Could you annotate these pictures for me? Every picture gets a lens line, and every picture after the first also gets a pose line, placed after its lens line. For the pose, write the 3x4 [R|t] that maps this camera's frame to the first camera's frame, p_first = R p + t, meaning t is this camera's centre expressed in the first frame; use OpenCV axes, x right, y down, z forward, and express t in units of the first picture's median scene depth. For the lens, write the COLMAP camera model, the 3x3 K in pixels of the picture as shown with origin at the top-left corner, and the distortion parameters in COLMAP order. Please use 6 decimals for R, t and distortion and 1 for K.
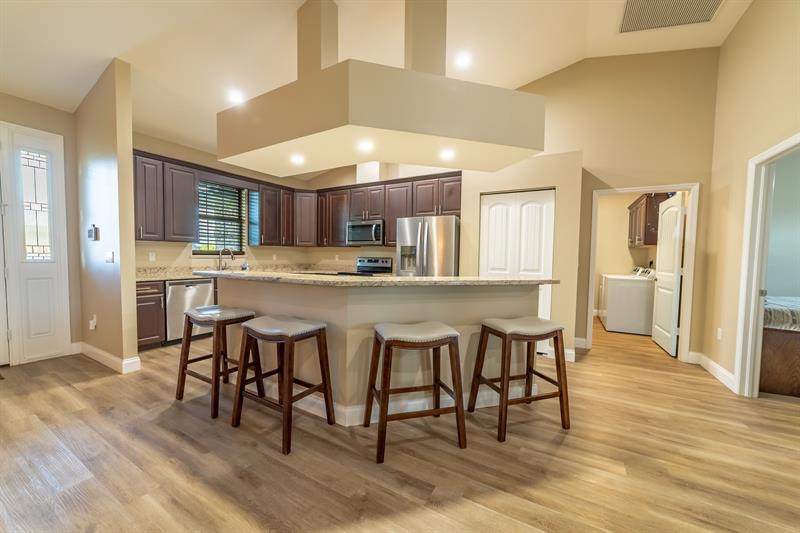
lens RADIAL K [[305.2, 0, 396.8], [0, 305.2, 270.1], [0, 0, 1]] dist [-0.027503, 0.009724]
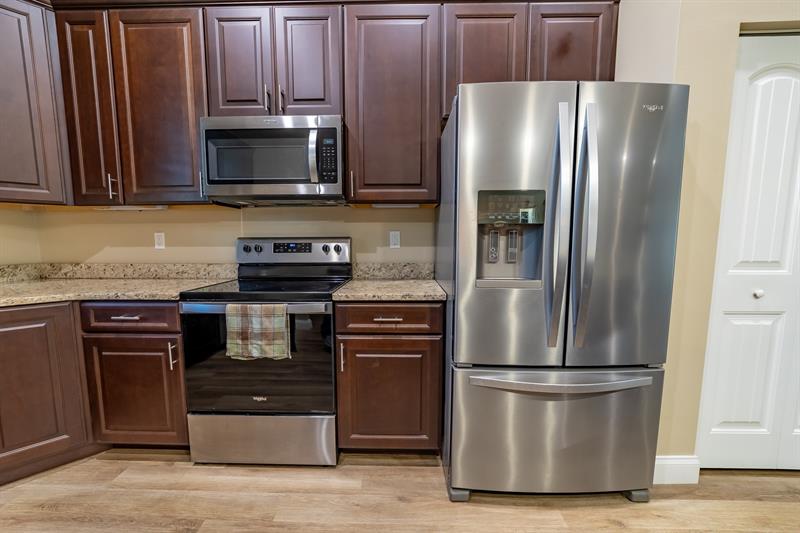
lens RADIAL K [[305.2, 0, 396.8], [0, 305.2, 270.1], [0, 0, 1]] dist [-0.027503, 0.009724]
pose [[0.876157, -0.063035, 0.477887, -0.199504], [0.033680, 0.996995, 0.069759, -0.034416], [-0.480848, -0.045024, 0.875647, 0.895755]]
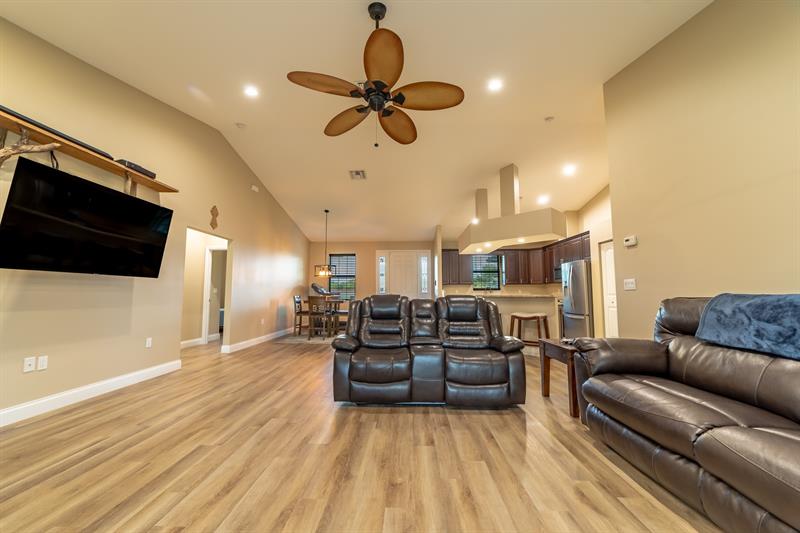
lens RADIAL K [[305.2, 0, 396.8], [0, 305.2, 270.1], [0, 0, 1]] dist [-0.027503, 0.009724]
pose [[0.468471, -0.086091, -0.879274, 1.099406], [-0.033921, 0.992754, -0.115274, 0.081687], [0.882828, 0.083828, 0.462156, -0.535540]]
